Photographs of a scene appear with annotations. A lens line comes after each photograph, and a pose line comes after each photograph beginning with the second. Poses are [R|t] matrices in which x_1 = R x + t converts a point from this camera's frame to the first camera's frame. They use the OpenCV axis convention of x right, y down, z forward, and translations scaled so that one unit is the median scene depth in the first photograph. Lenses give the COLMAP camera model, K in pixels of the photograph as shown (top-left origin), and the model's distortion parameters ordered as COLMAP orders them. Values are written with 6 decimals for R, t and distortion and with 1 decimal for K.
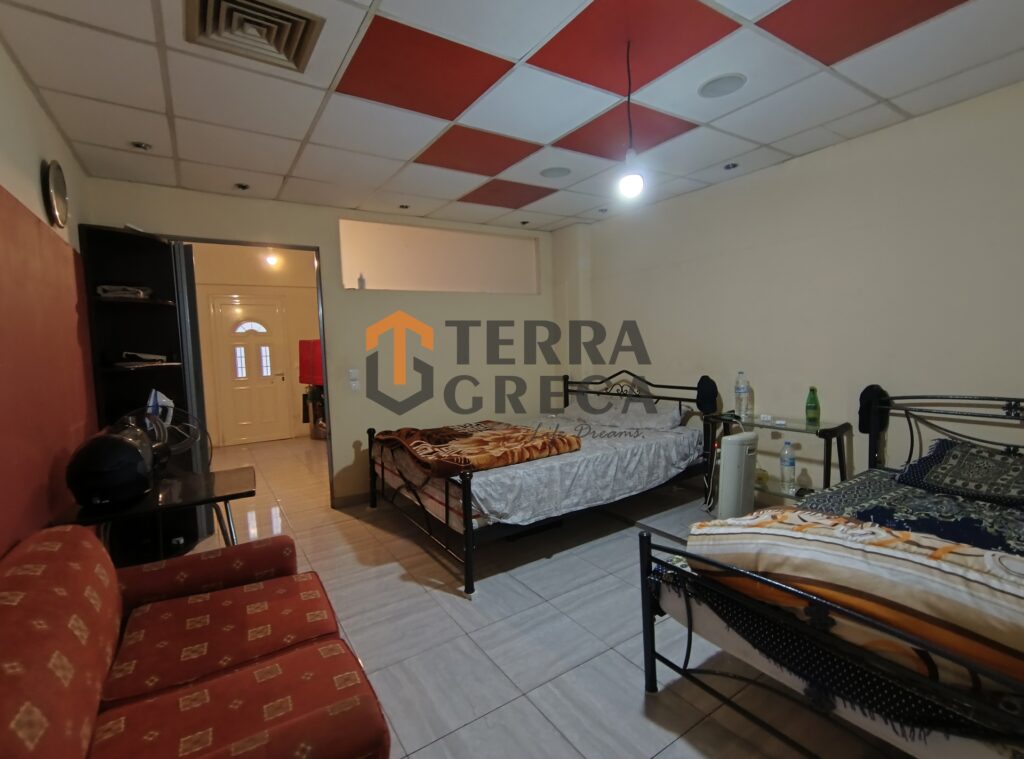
lens RADIAL K [[475.7, 0, 512.0], [0, 475.7, 379.5], [0, 0, 1]] dist [-0.001238, 0.001304]
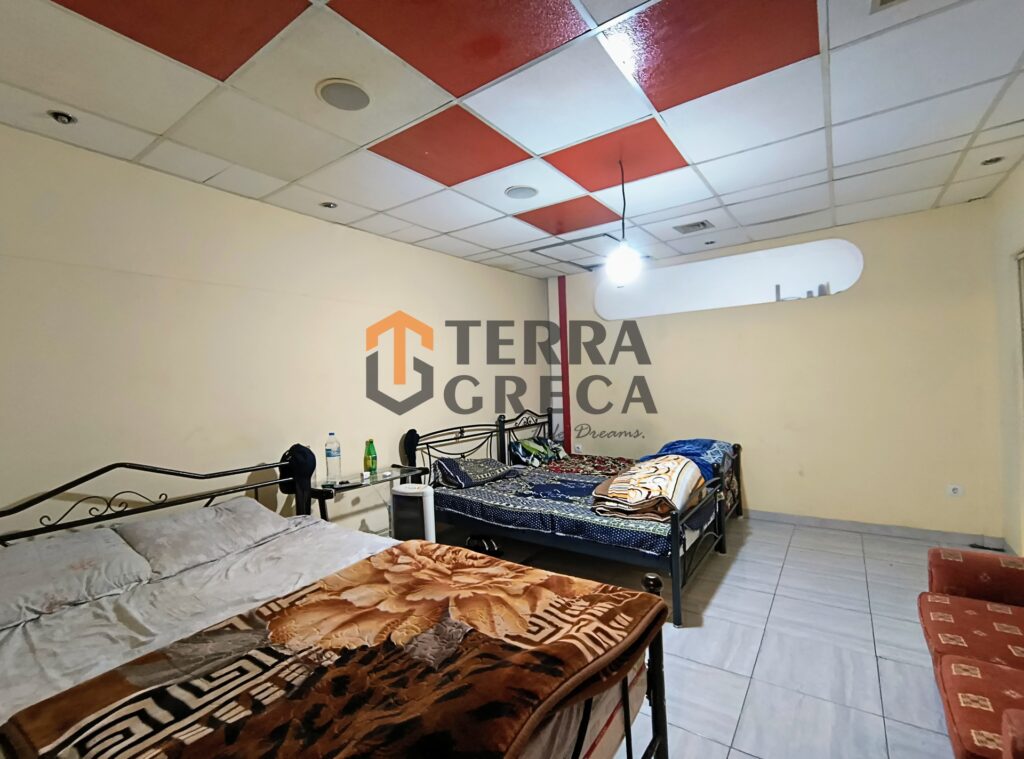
lens RADIAL K [[470.5, 0, 511.5], [0, 470.5, 381.9], [0, 0, 1]] dist [-0.000402, -0.001172]
pose [[-0.366631, 0.038587, 0.929566, -0.633569], [0.111263, 0.993788, 0.002631, -0.105594], [-0.923690, 0.104391, -0.368646, 1.368159]]
